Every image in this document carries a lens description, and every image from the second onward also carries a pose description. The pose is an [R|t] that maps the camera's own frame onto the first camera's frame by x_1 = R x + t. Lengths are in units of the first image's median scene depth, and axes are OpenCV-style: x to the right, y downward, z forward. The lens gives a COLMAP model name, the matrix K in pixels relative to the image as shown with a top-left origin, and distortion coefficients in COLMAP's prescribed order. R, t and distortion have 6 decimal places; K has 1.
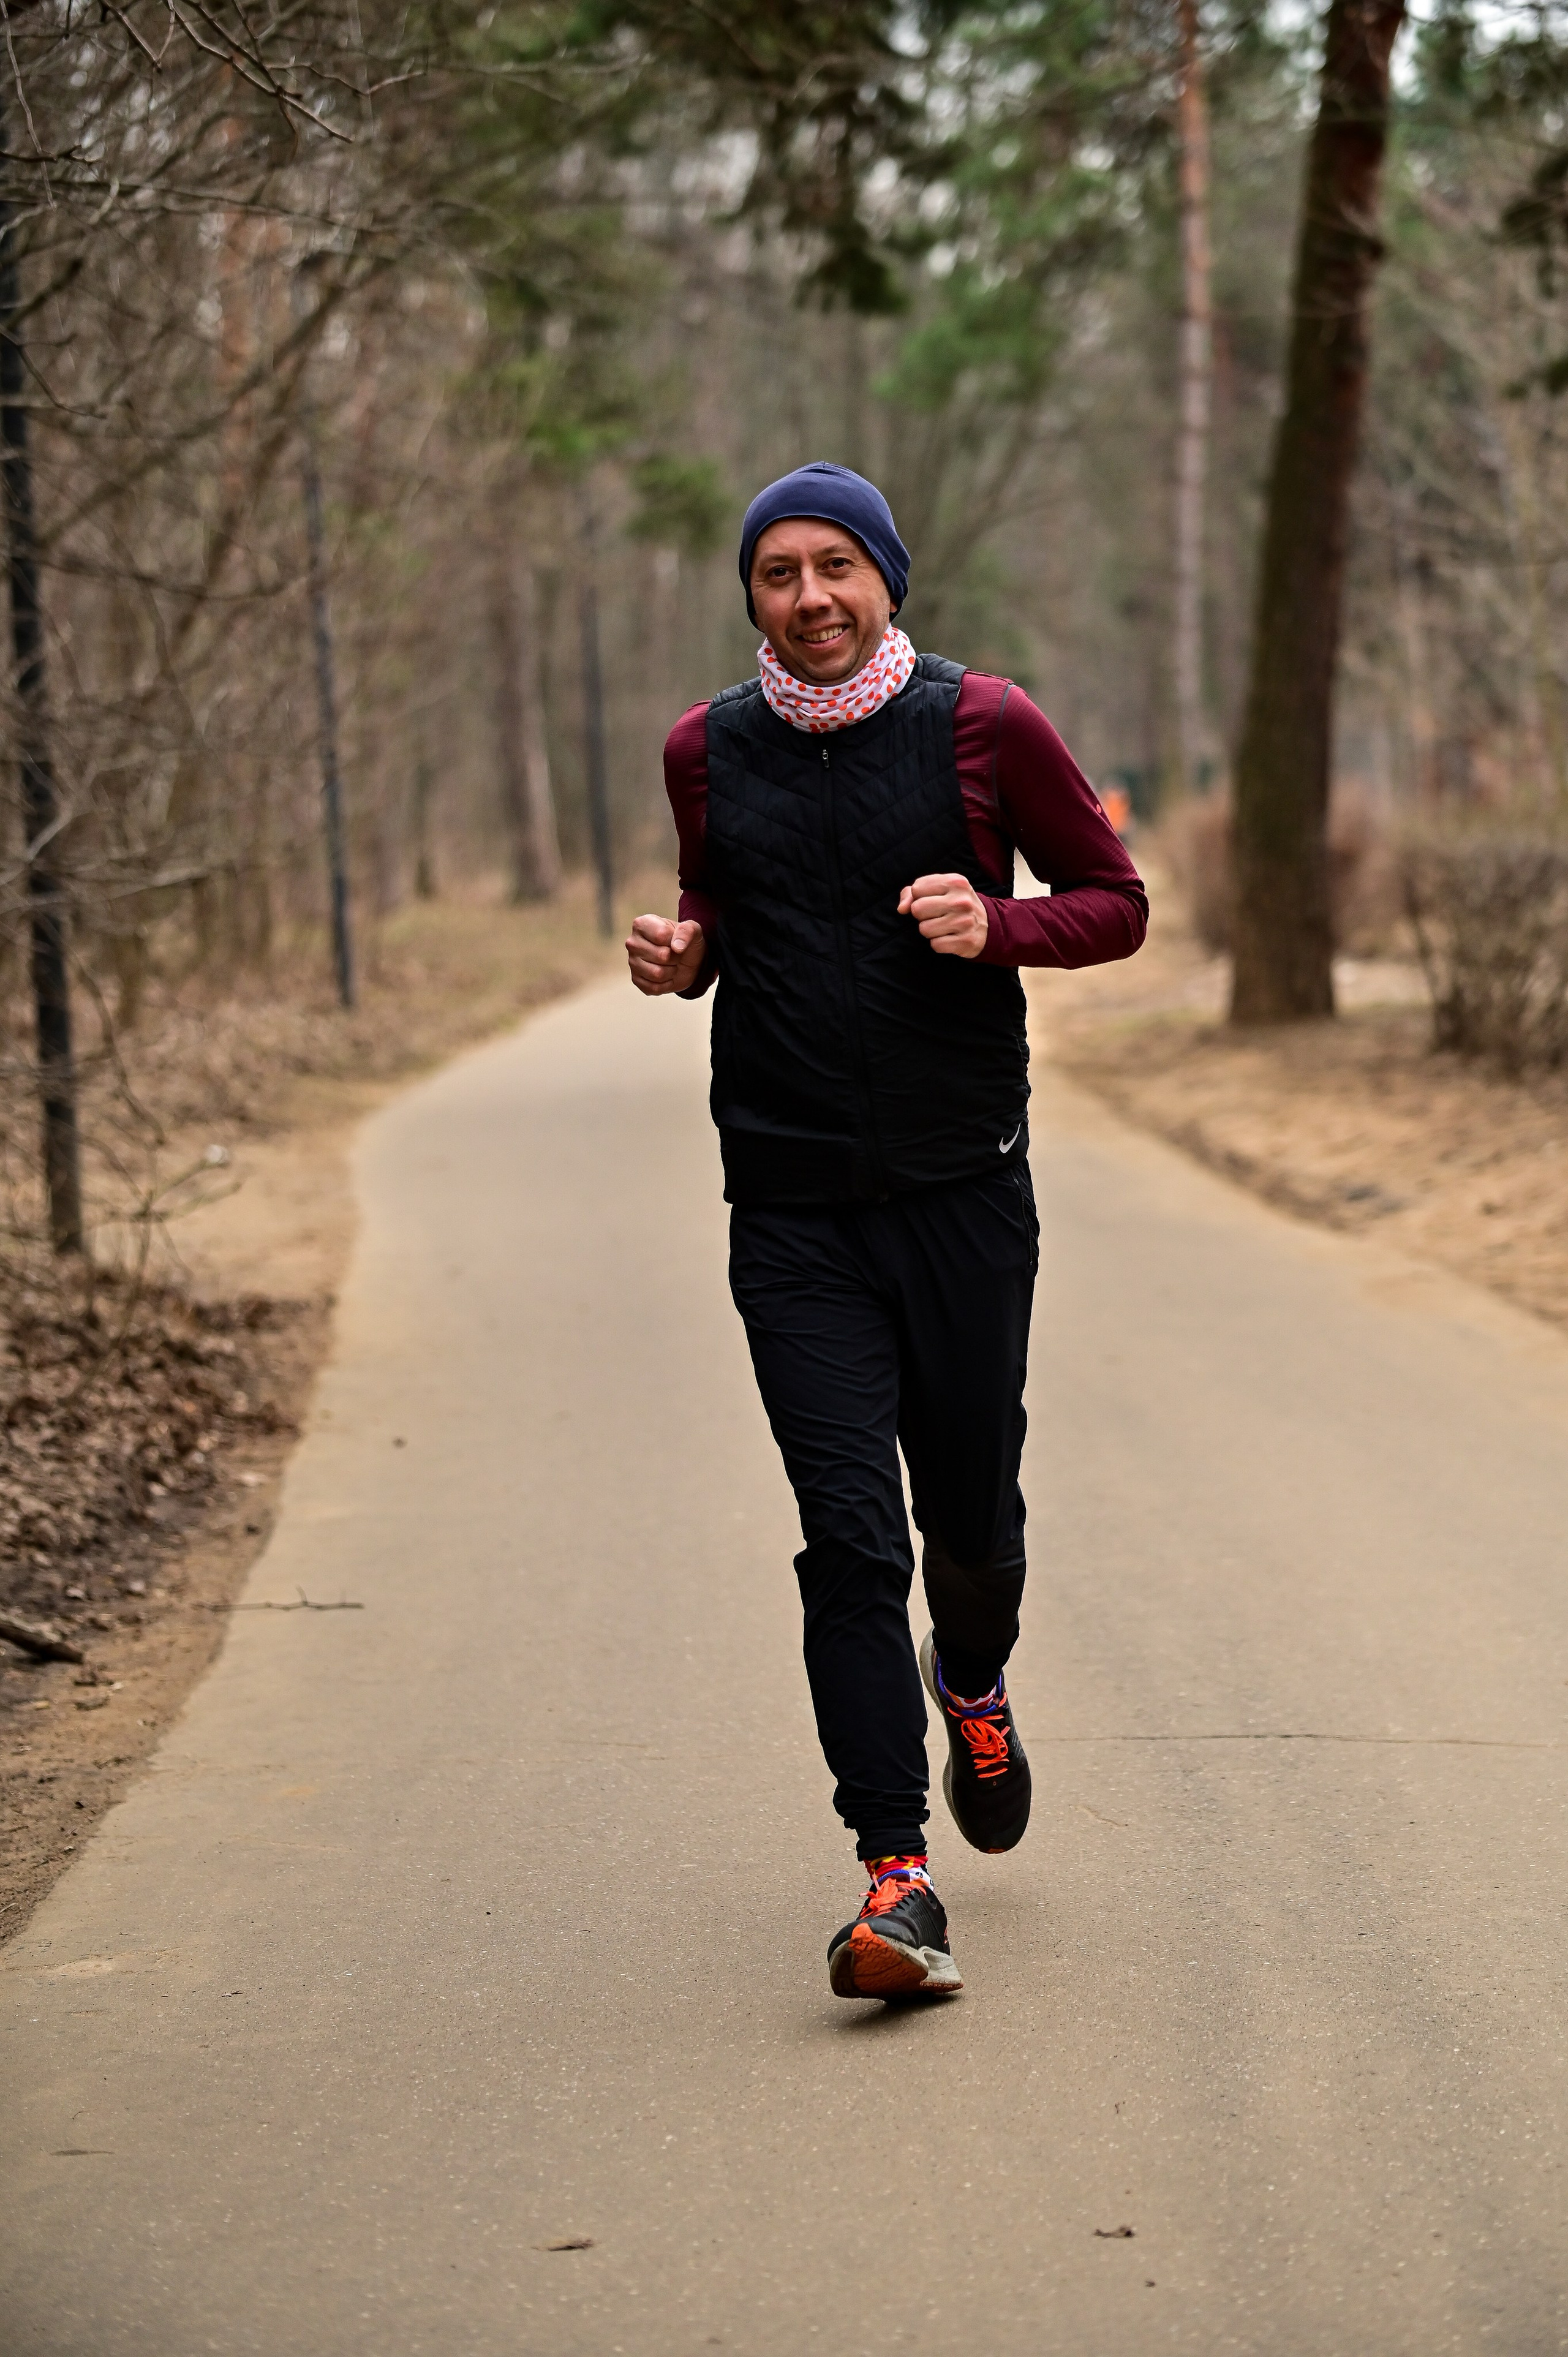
lens RADIAL K [[6212.1, 0, 784.0], [0, 6212.1, 1178.5], [0, 0, 1]] dist [0.240813, 0.168508]
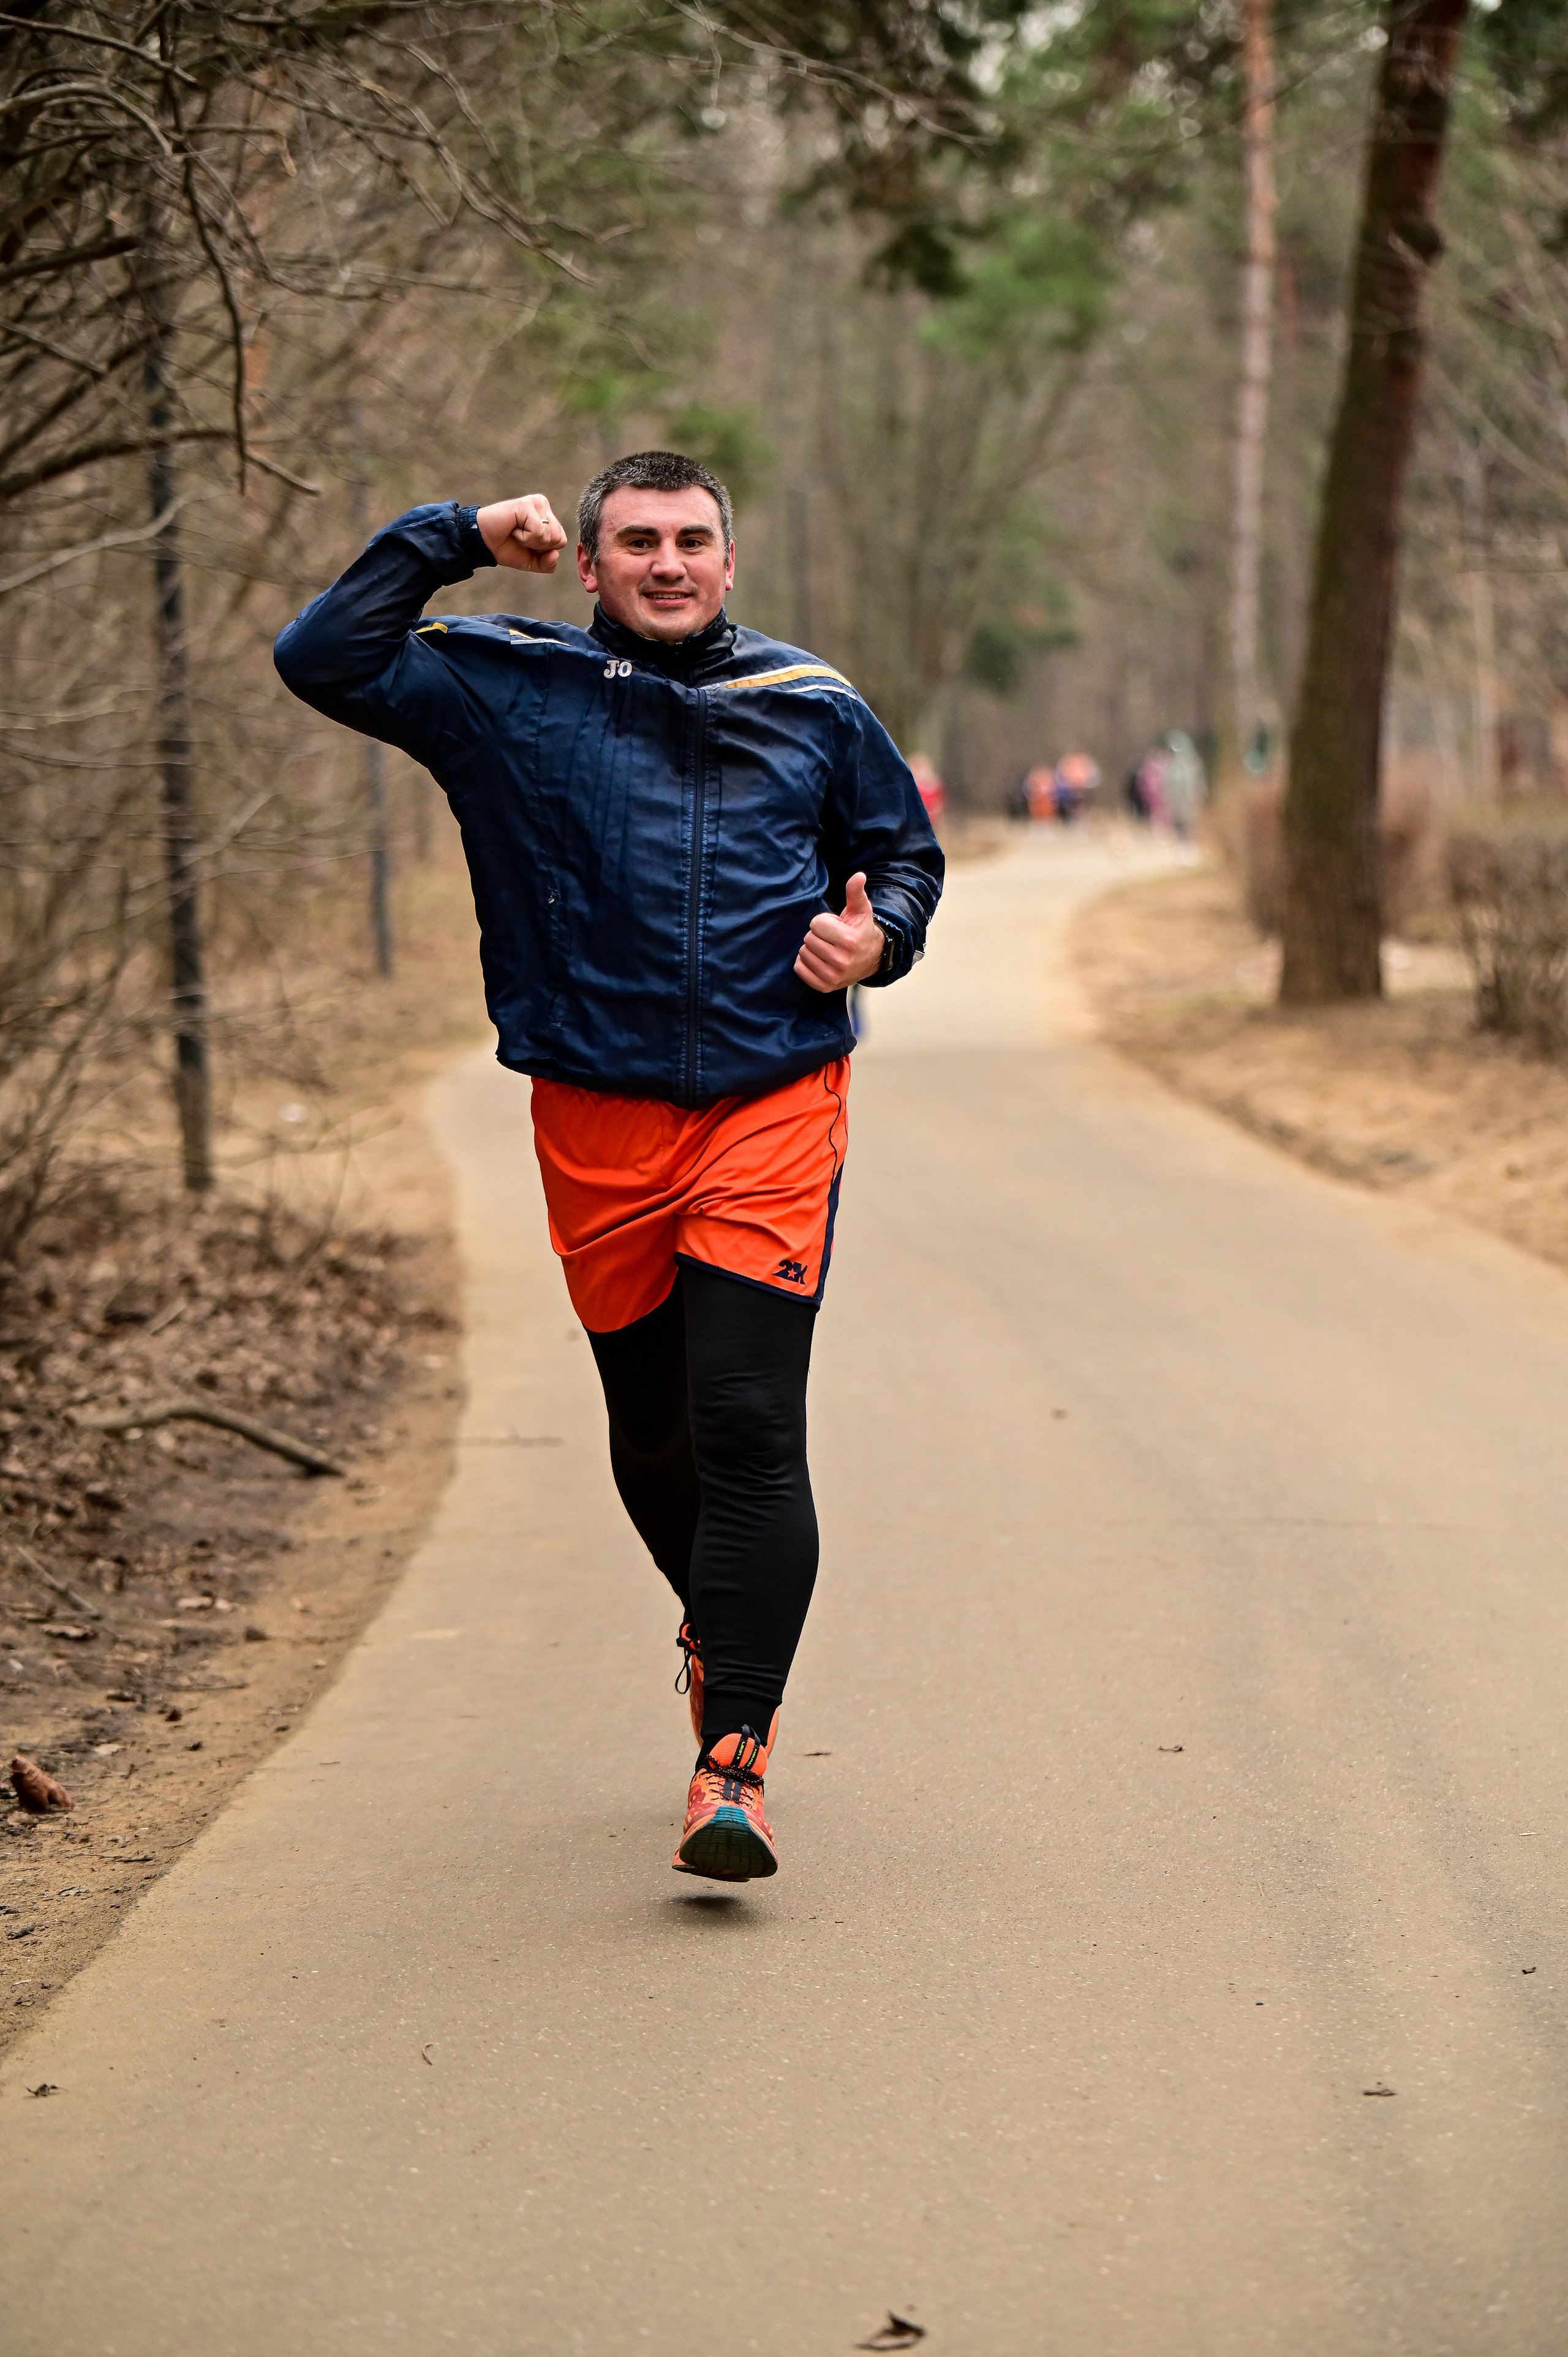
lens RADIAL K [[7334.4, 0, 784.0], [0, 7334.4, 1178.5], [0, 0, 1]] dist [0.239282, 0.866090]
pose [[0.999880, 0.015200, 0.003037, -0.012137], [-0.015191, 0.999880, -0.002901, 0.008387], [-0.003080, 0.002855, 0.999991, -0.196045]]
